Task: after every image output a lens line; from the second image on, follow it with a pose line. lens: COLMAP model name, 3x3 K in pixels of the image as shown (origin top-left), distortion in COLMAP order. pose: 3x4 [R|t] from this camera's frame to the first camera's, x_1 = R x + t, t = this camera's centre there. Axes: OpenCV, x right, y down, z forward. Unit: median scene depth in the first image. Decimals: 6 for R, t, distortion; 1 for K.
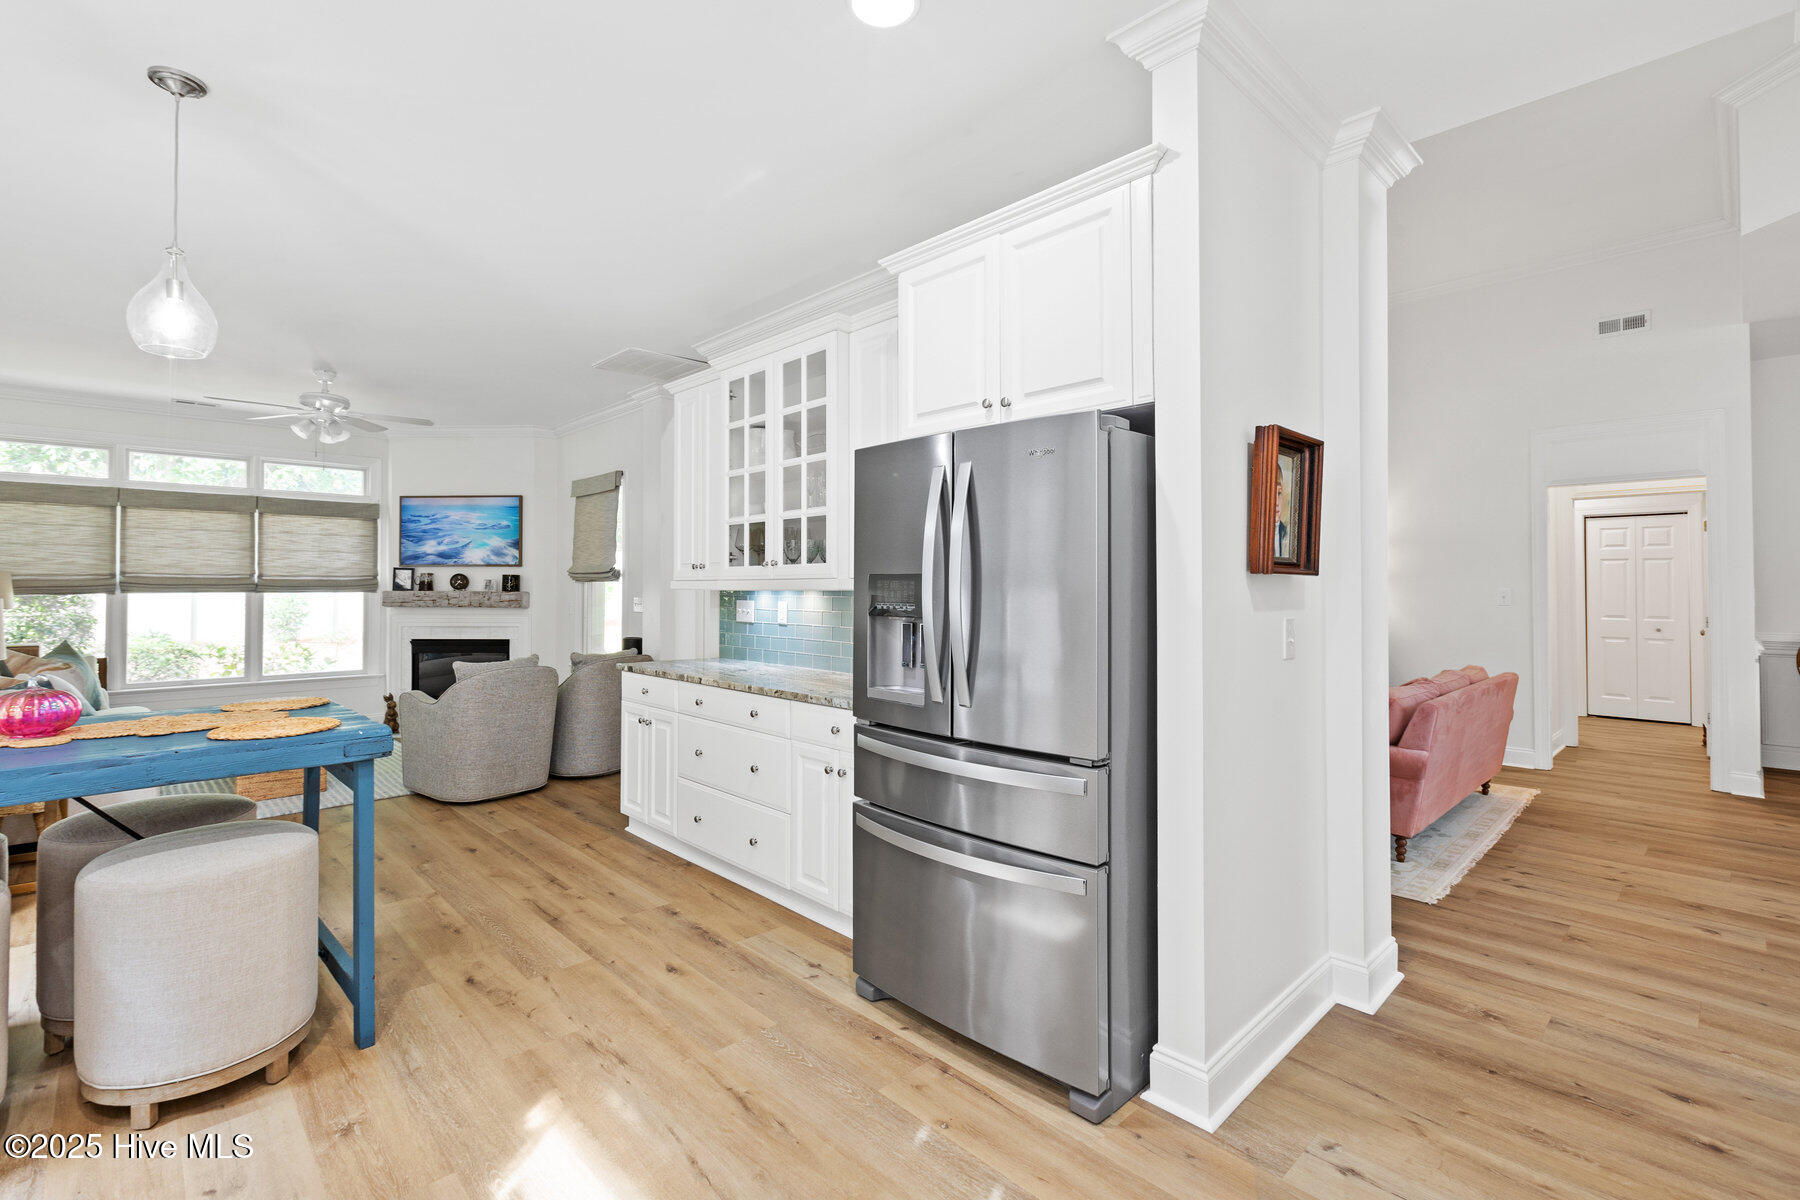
lens RADIAL K [[811.2, 0, 898.5], [0, 811.2, 574.3], [0, 0, 1]] dist [-0.002173, -0.000888]
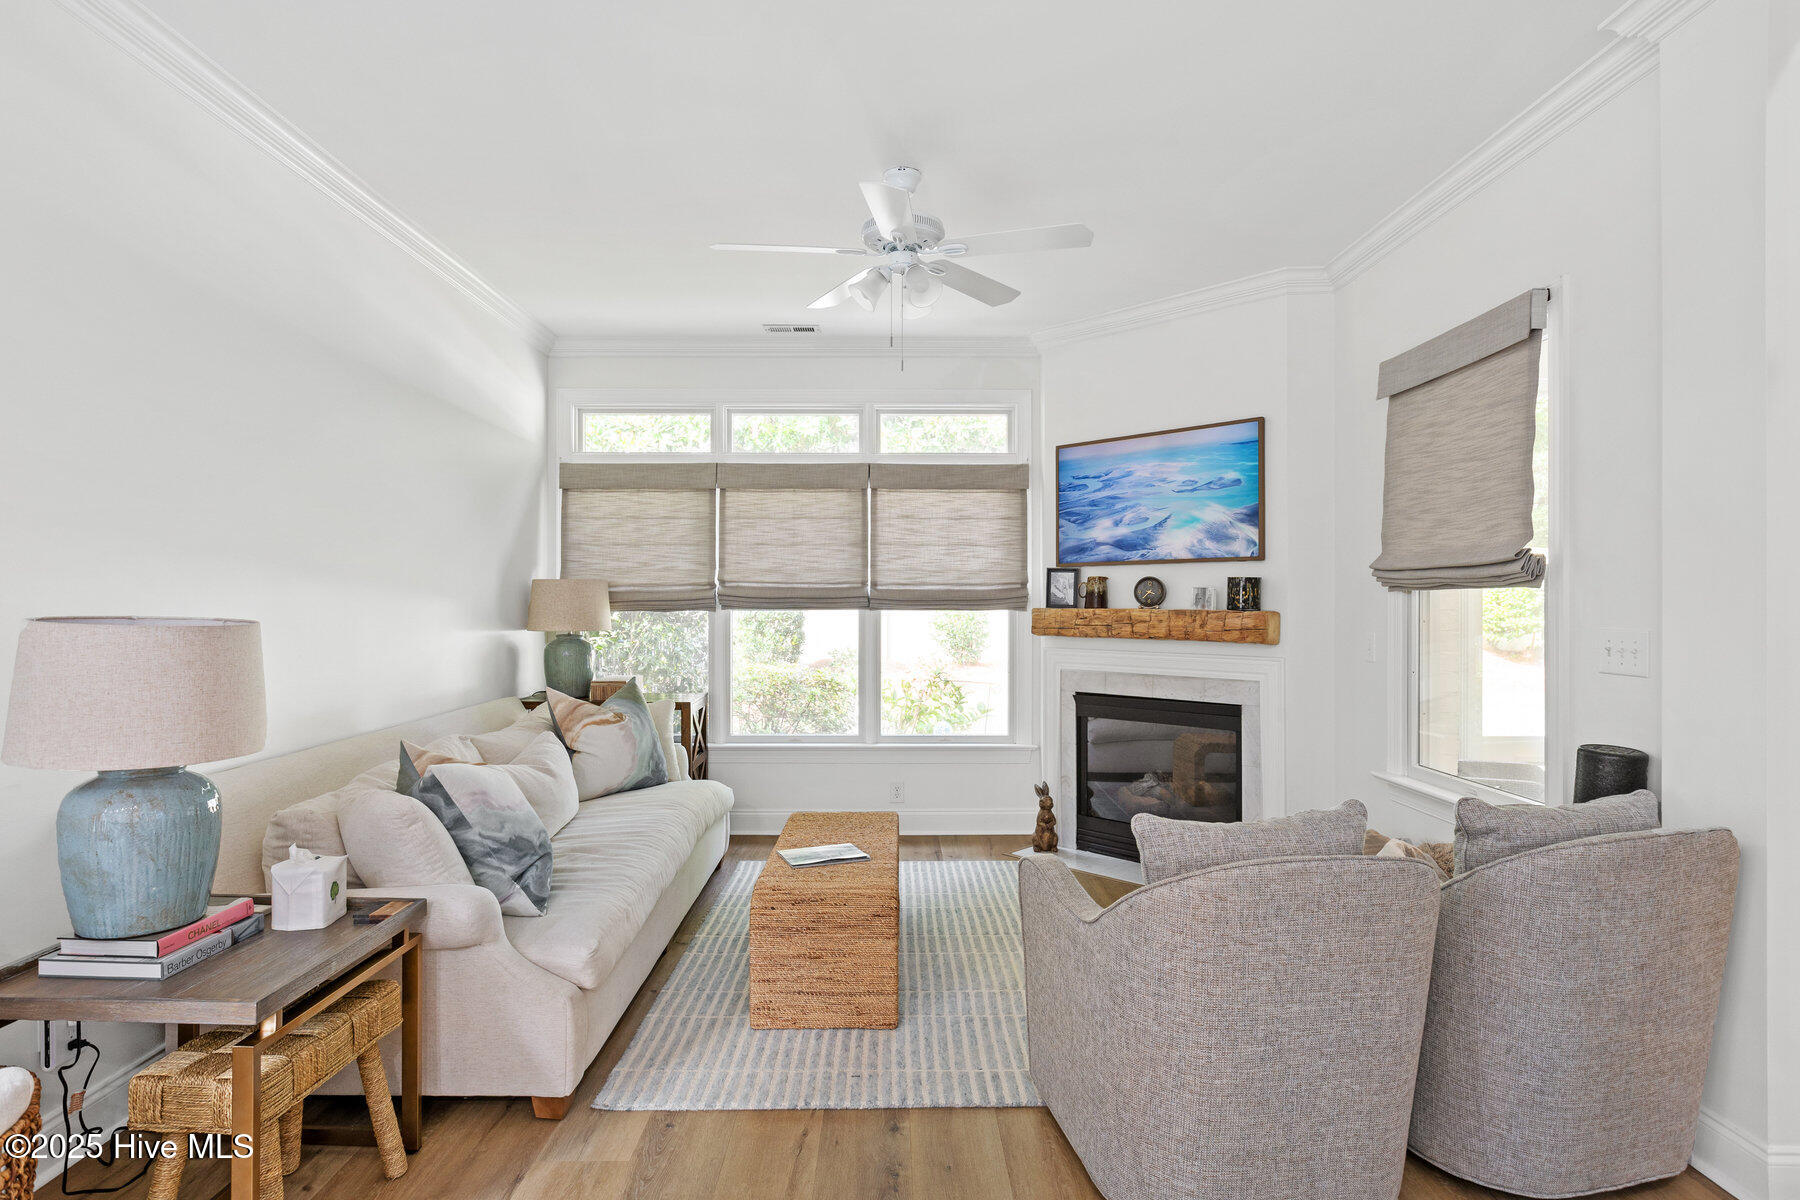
lens RADIAL K [[987.0, 0, 894.1], [0, 987.0, 599.1], [0, 0, 1]] dist [0.007346, 0.000938]
pose [[0.730757, -0.000858, -0.682638, -0.218230], [0.009383, 0.999917, 0.008789, 0.006654], [0.682574, -0.012828, 0.730704, 0.404555]]
